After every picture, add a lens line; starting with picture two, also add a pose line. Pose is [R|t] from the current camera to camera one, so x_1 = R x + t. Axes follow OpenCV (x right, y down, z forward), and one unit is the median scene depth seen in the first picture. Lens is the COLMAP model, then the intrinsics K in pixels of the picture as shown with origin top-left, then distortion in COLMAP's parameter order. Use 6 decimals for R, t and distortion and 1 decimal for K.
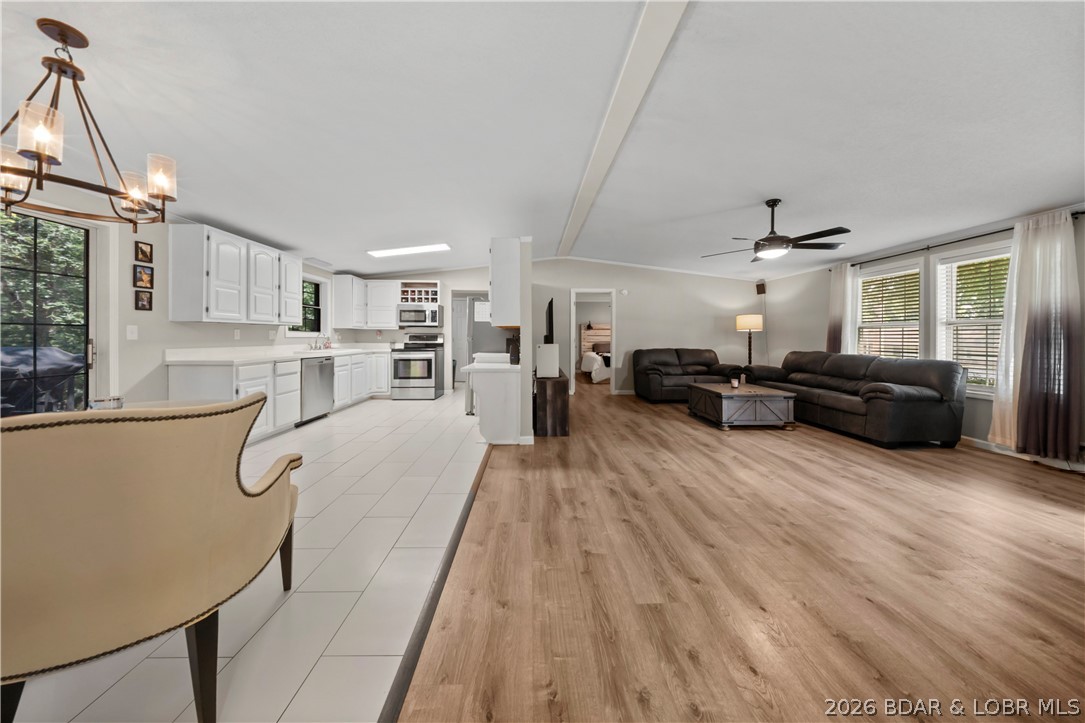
lens RADIAL K [[332.2, 0, 537.2], [0, 332.2, 339.0], [0, 0, 1]] dist [-0.001316, -0.000236]
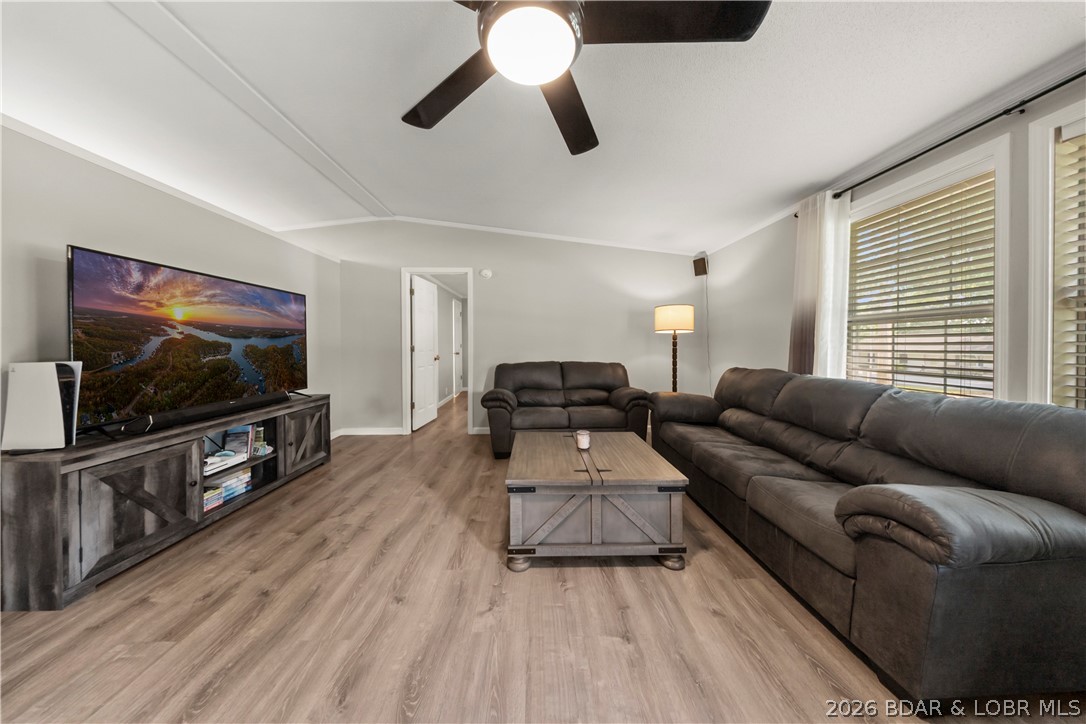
lens RADIAL K [[332.4, 0, 539.5], [0, 332.4, 349.0], [0, 0, 1]] dist [-0.000163, -0.000040]
pose [[0.999969, -0.005652, -0.005501, 0.536195], [0.005695, 0.999952, 0.007919, -0.001135], [0.005456, -0.007950, 0.999954, 0.526996]]
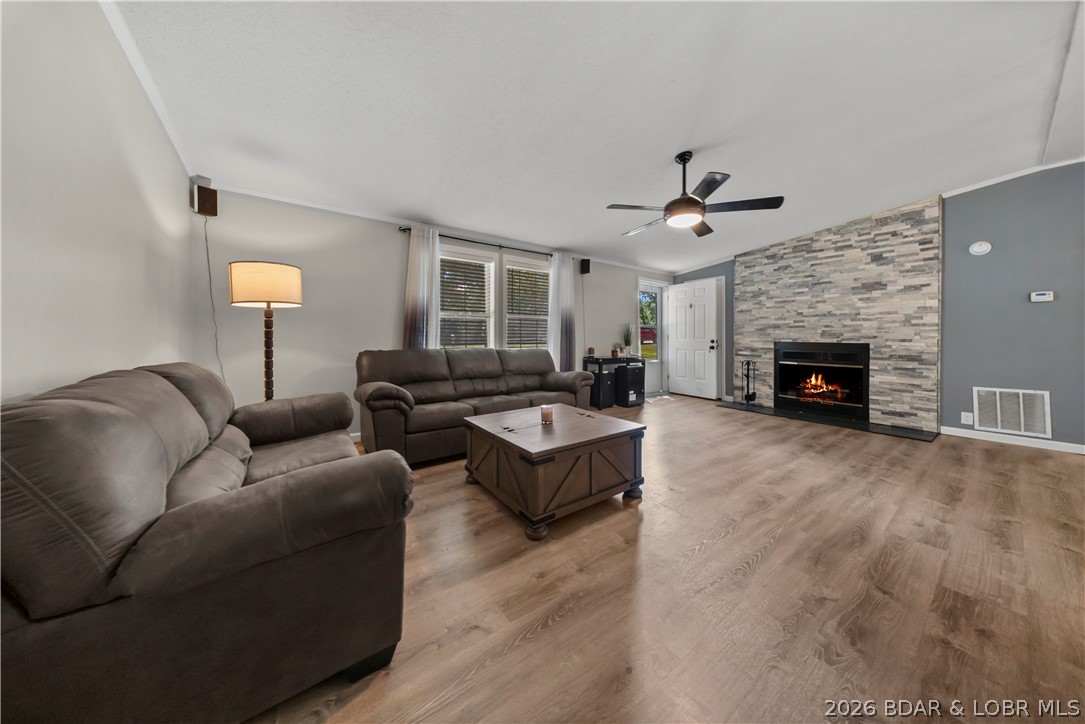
lens RADIAL K [[332.2, 0, 537.2], [0, 332.2, 339.5], [0, 0, 1]] dist [-0.001316, -0.000236]
pose [[-0.558986, -0.012711, 0.829080, 0.184025], [-0.002265, 0.999902, 0.013803, 0.011082], [-0.829174, 0.005838, -0.558960, 1.294041]]
